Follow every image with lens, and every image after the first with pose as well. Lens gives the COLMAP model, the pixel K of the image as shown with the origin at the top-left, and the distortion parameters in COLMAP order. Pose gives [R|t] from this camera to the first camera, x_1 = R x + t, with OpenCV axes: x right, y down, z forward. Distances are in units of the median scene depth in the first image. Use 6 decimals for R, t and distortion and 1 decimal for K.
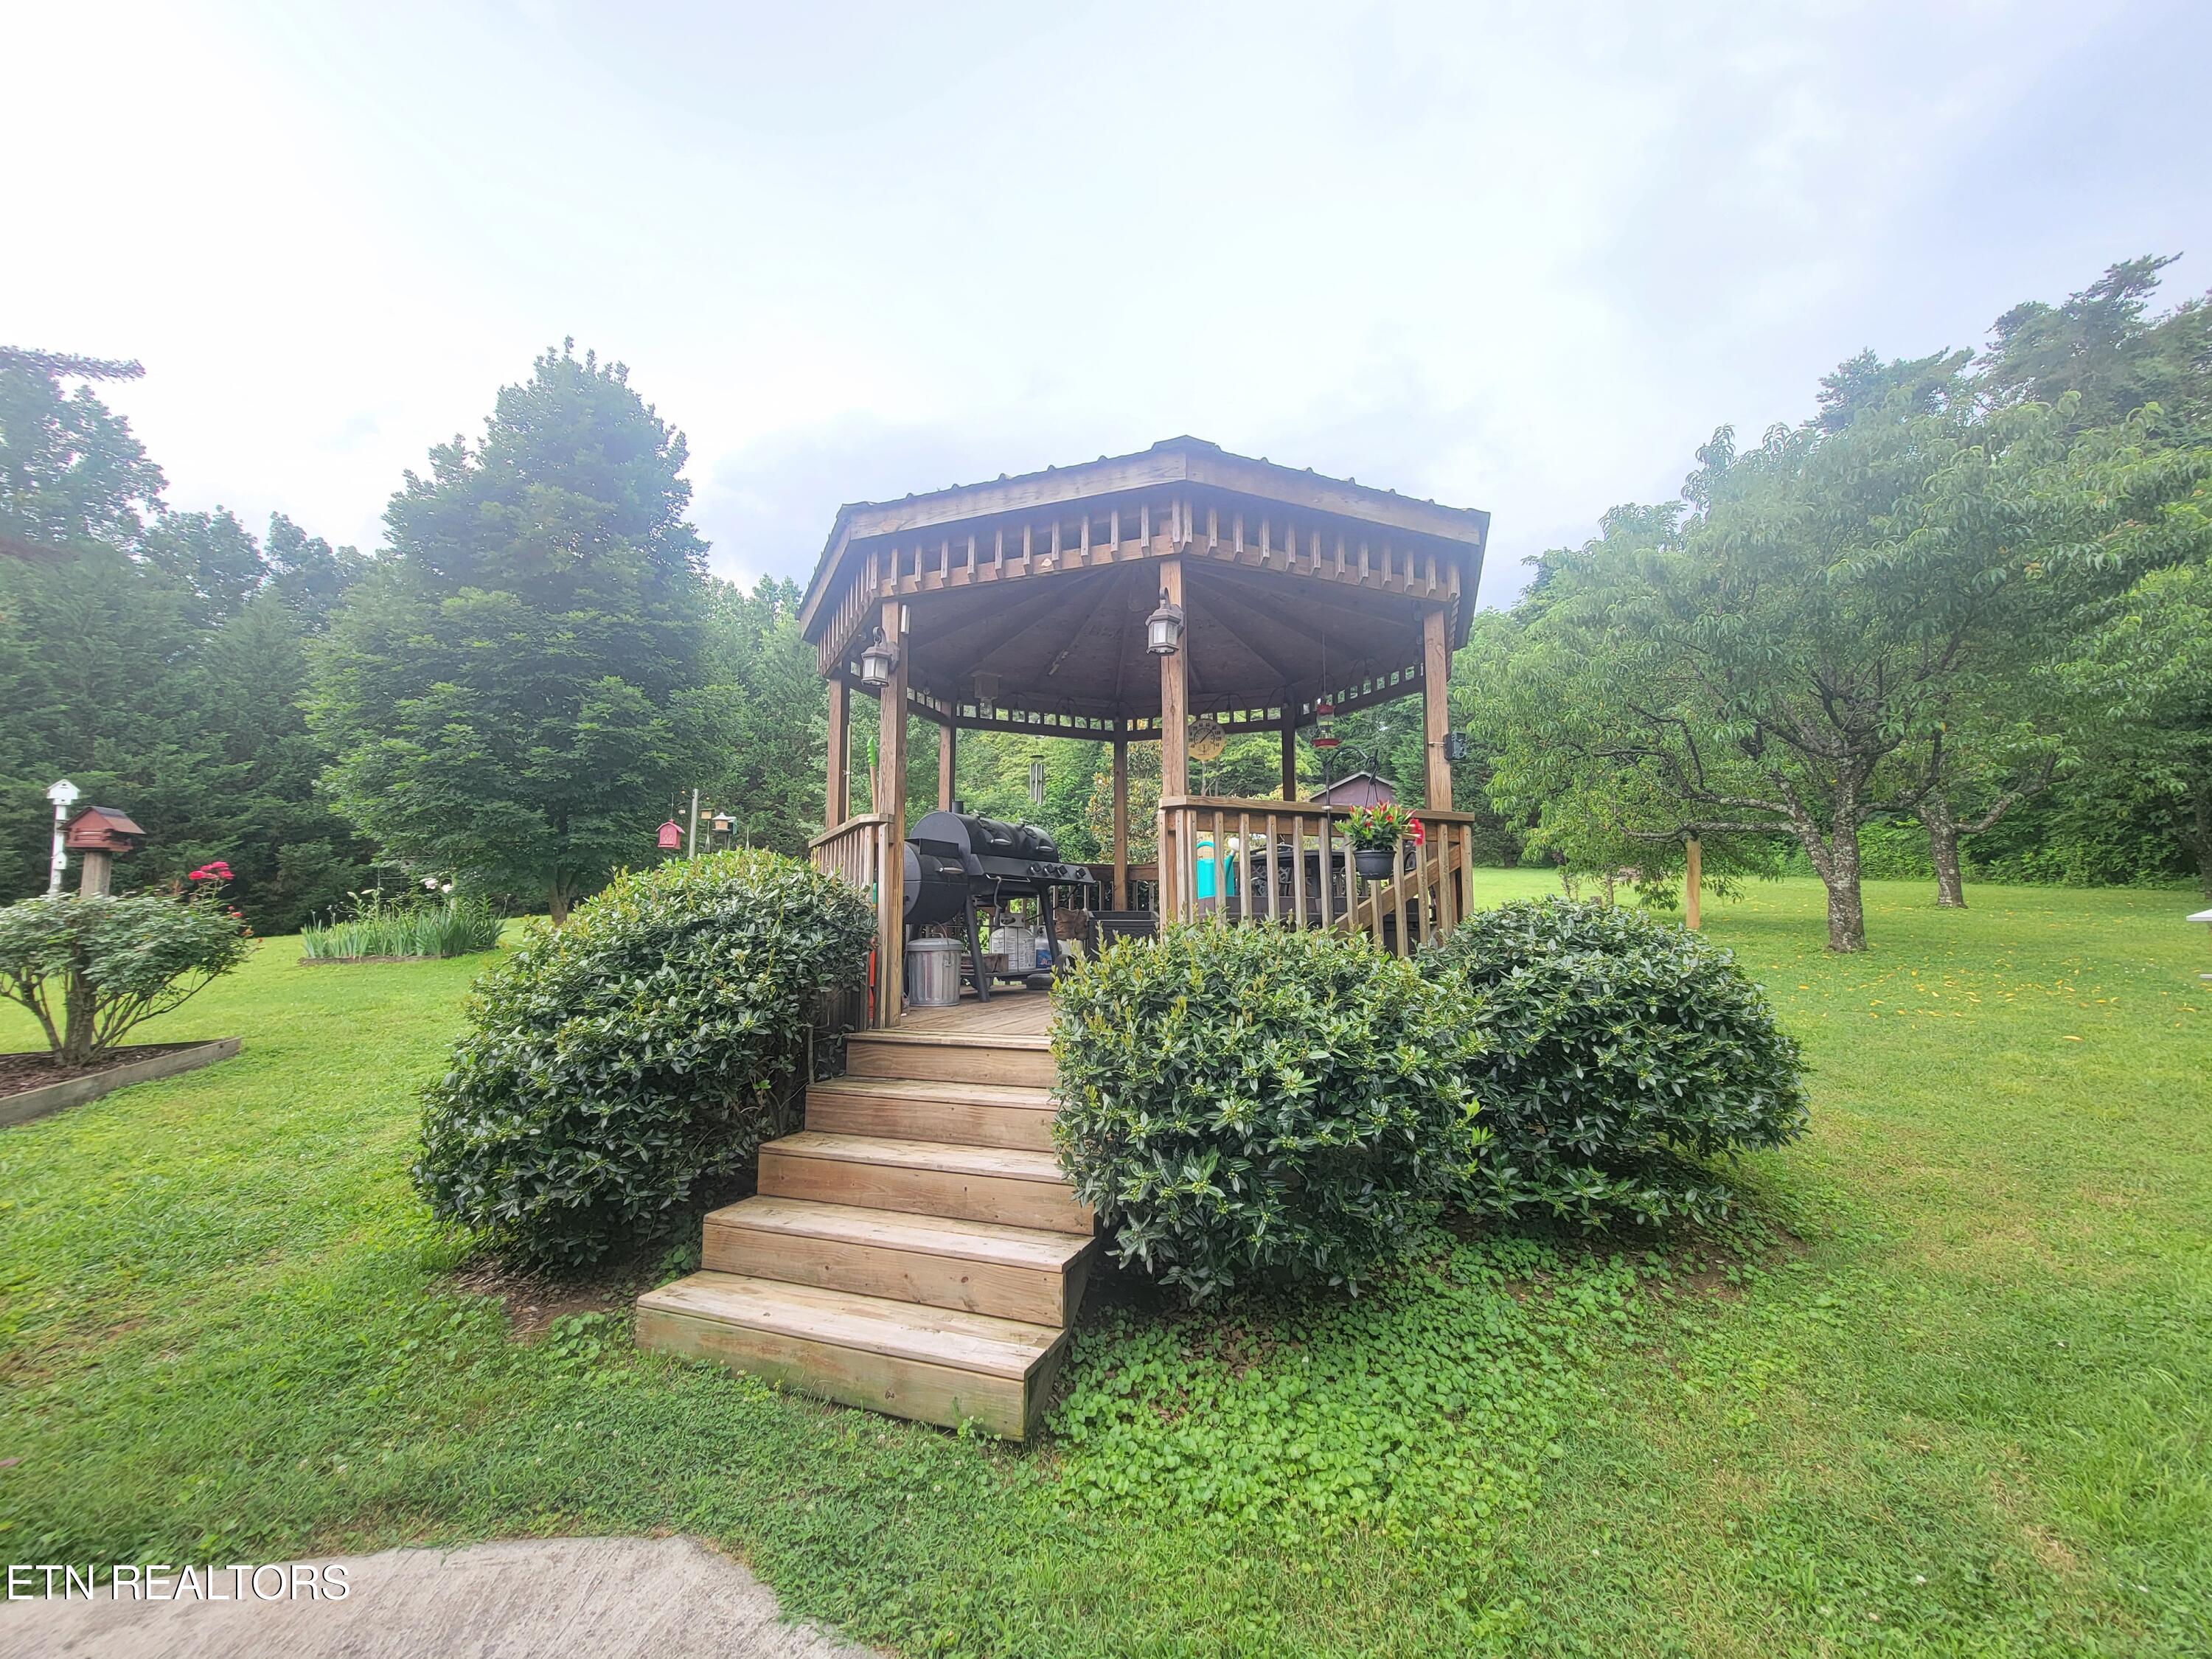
lens RADIAL K [[930.9, 0, 1106.0], [0, 930.9, 829.5], [0, 0, 1]] dist [0.001356, 0.000764]
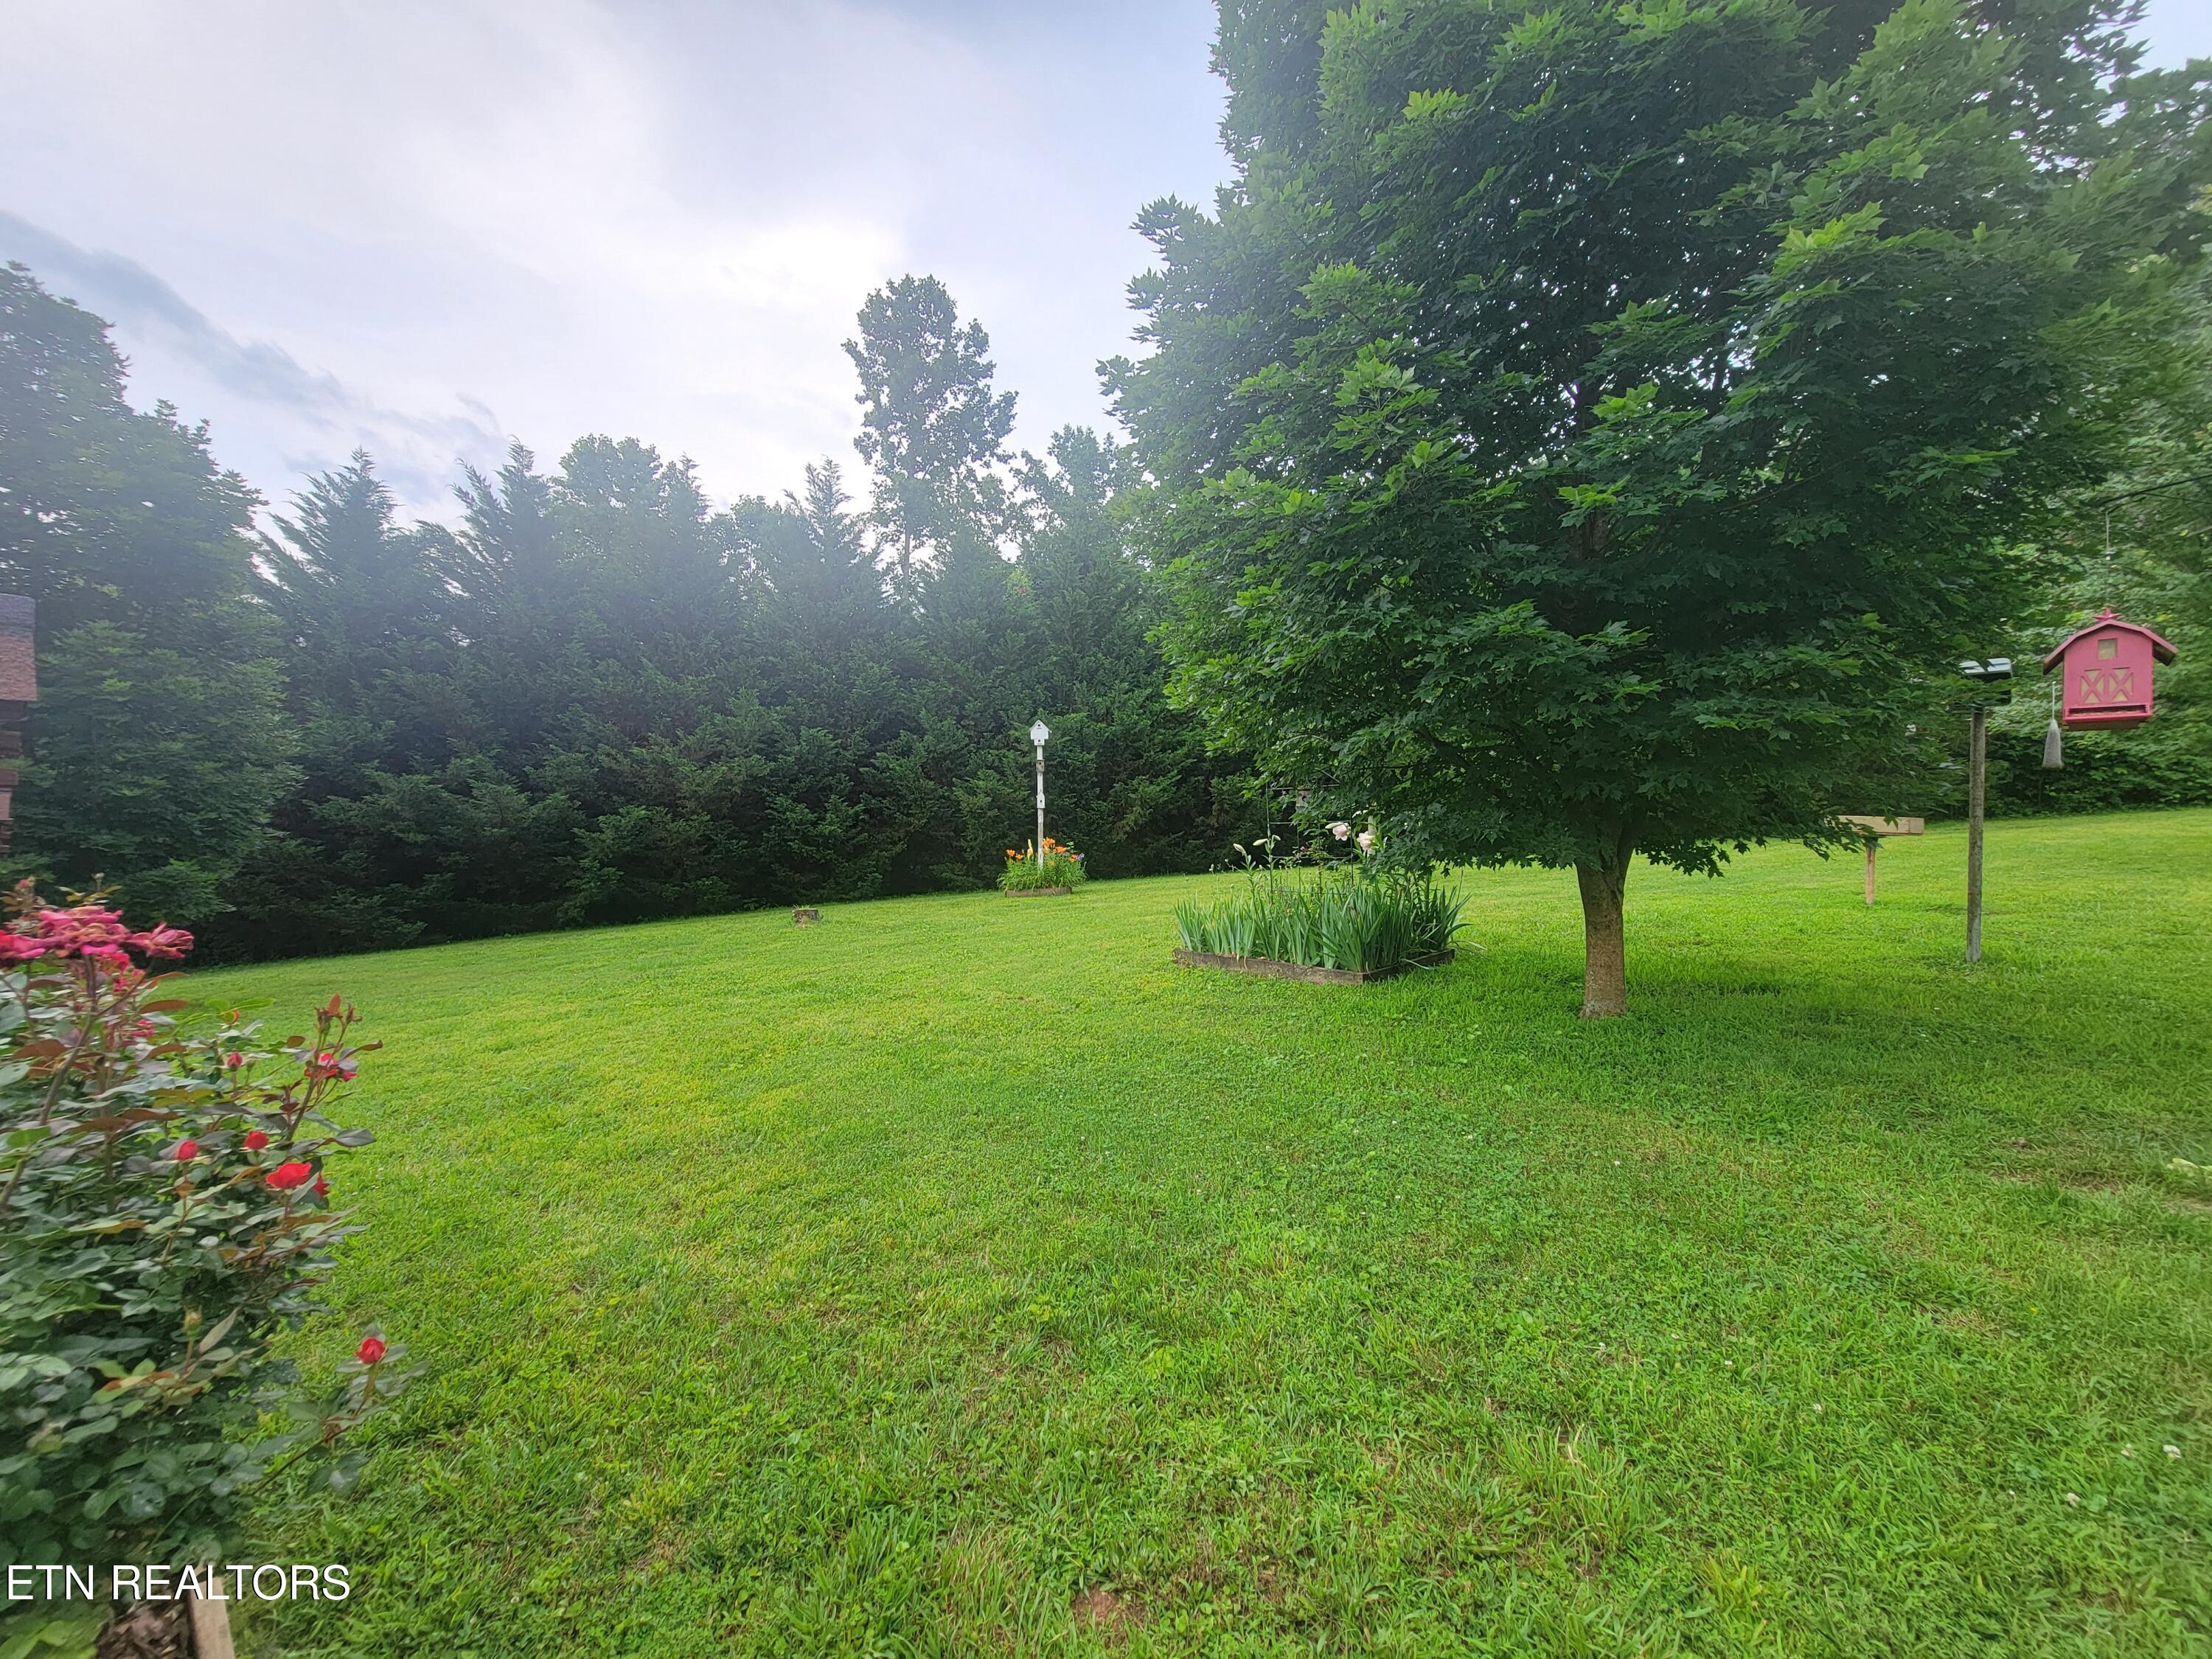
lens RADIAL K [[926.4, 0, 1063.8], [0, 926.4, 807.4], [0, 0, 1]] dist [-0.000004, -0.000945]
pose [[0.600143, -0.010147, -0.799828, -0.287394], [0.056326, 0.997973, 0.029603, 0.012681], [0.797907, -0.062817, 0.599498, 0.405303]]
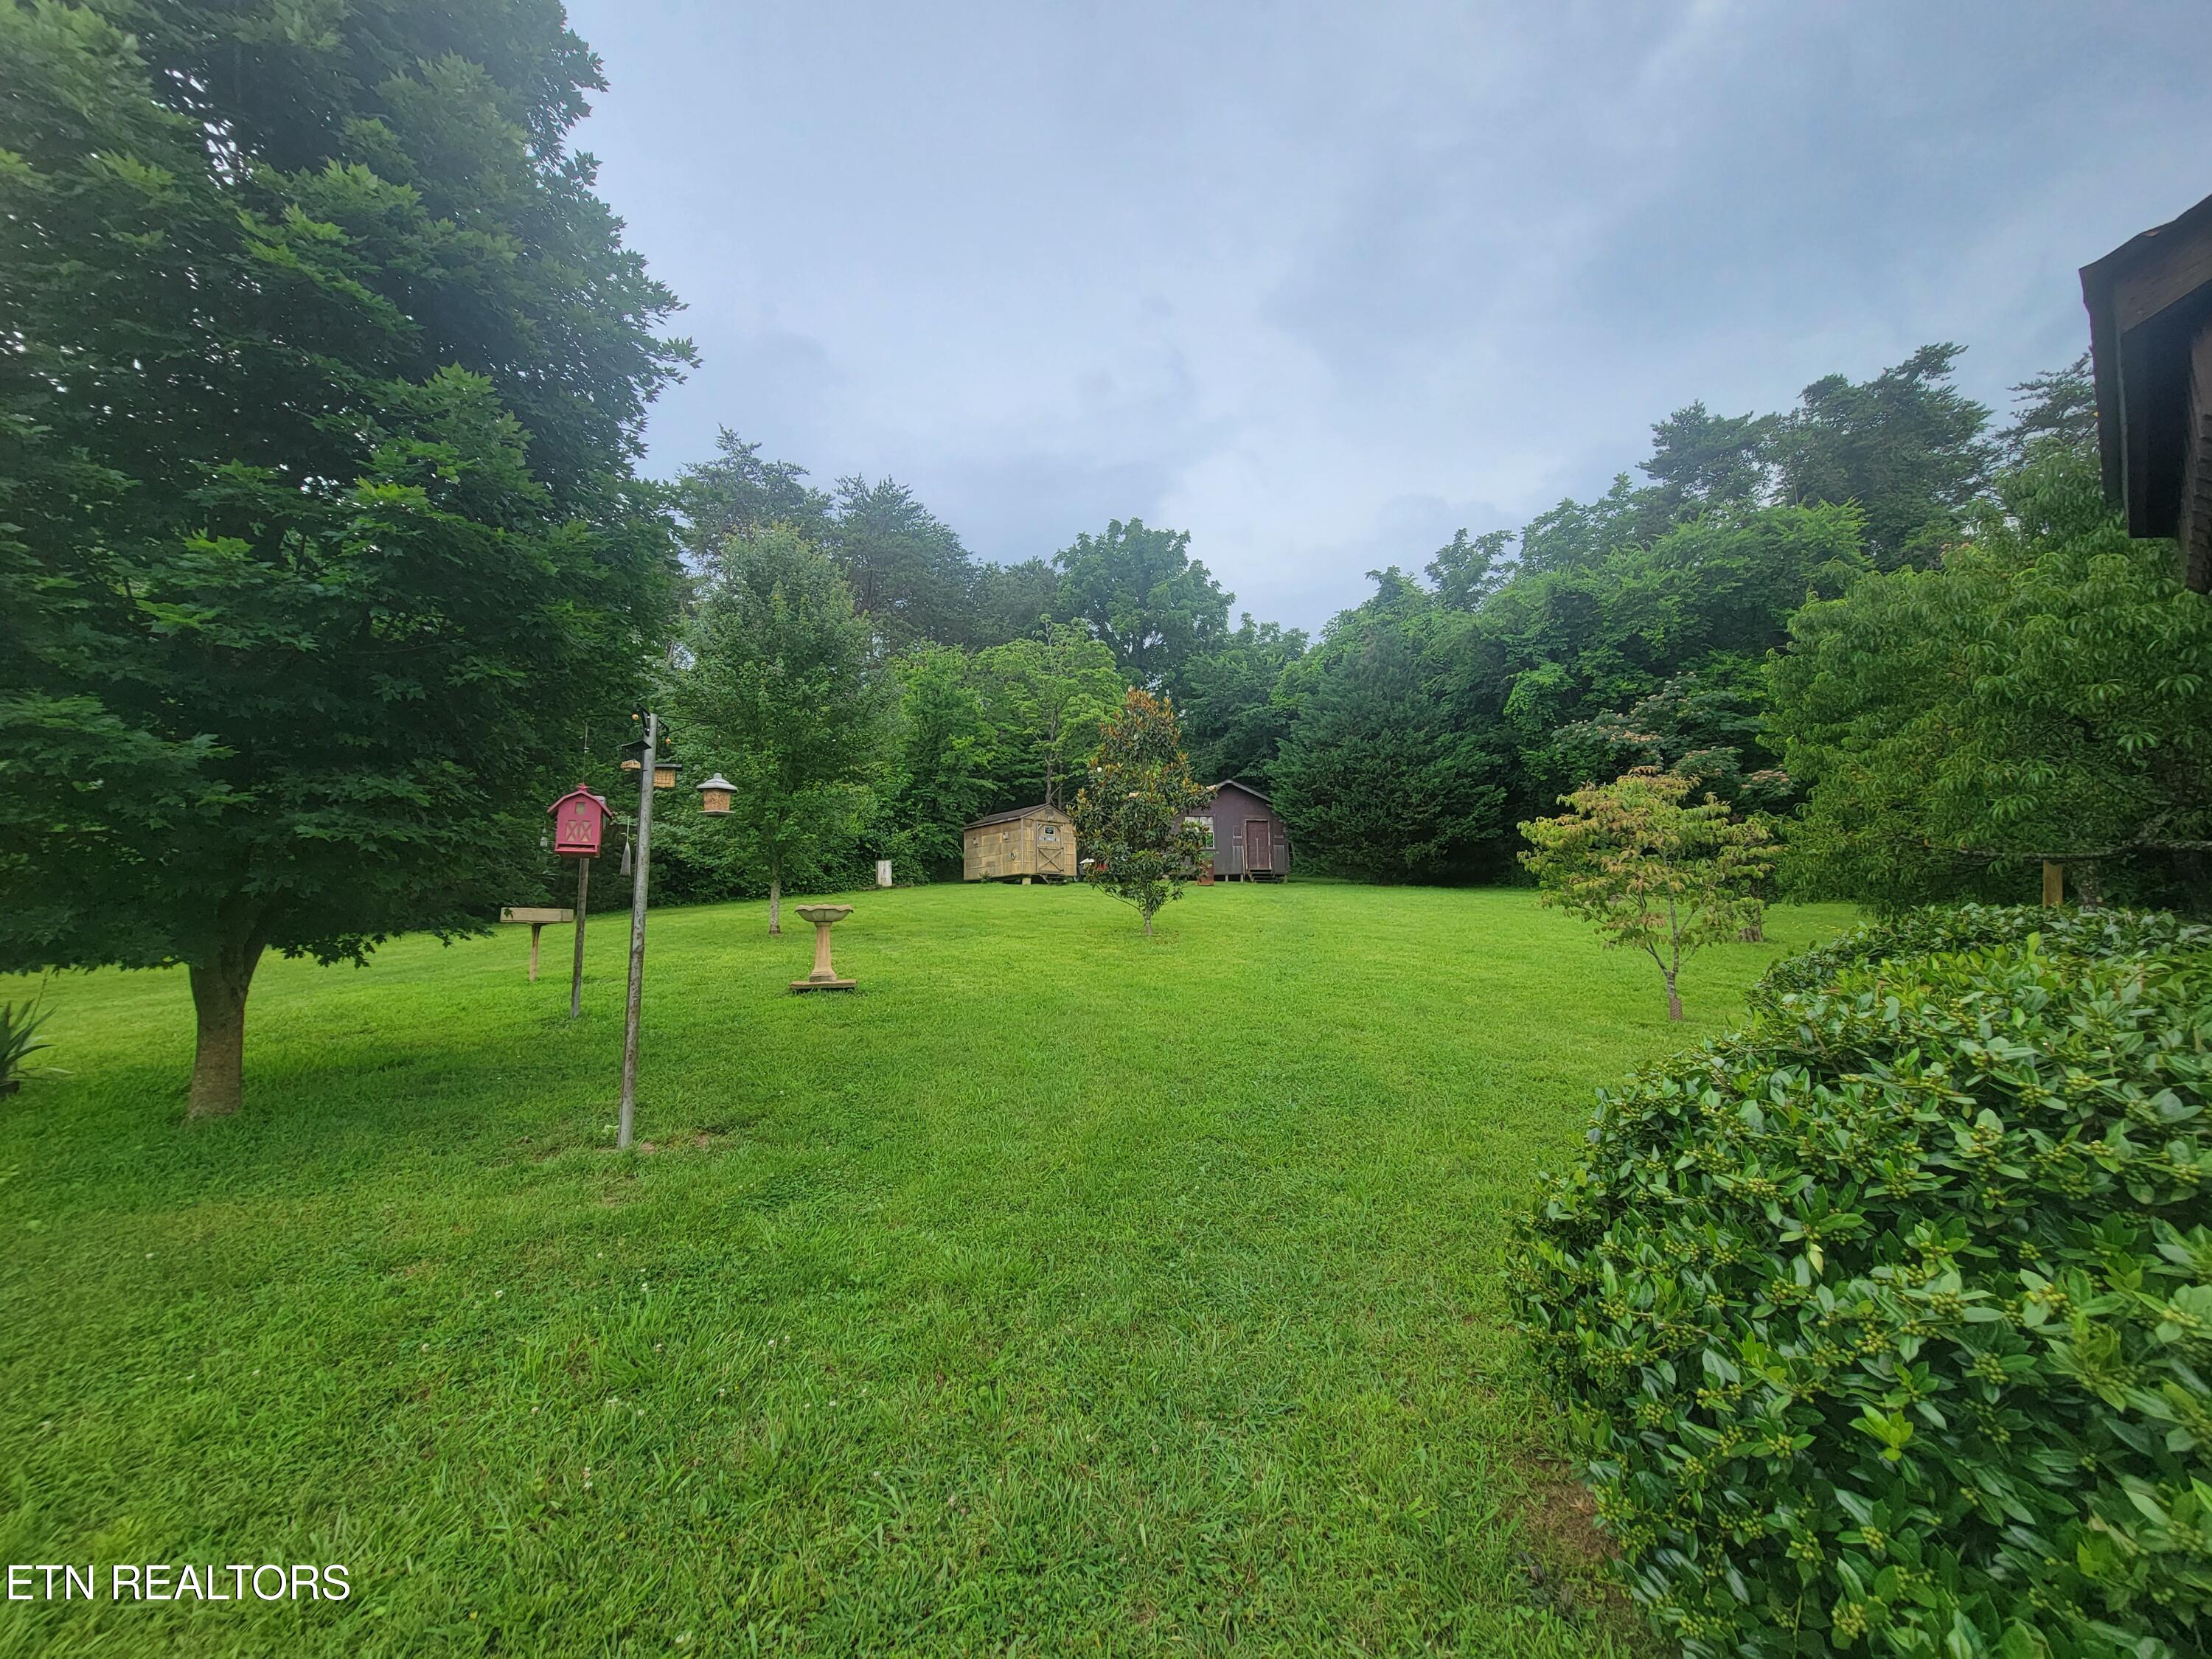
lens RADIAL K [[898.0, 0, 1083.4], [0, 898.0, 819.5], [0, 0, 1]] dist [0.000707, 0.000333]
pose [[0.955391, 0.021923, 0.294529, -0.245734], [-0.014329, 0.999508, -0.027917, 0.008454], [-0.294996, 0.022451, 0.955235, 0.367472]]
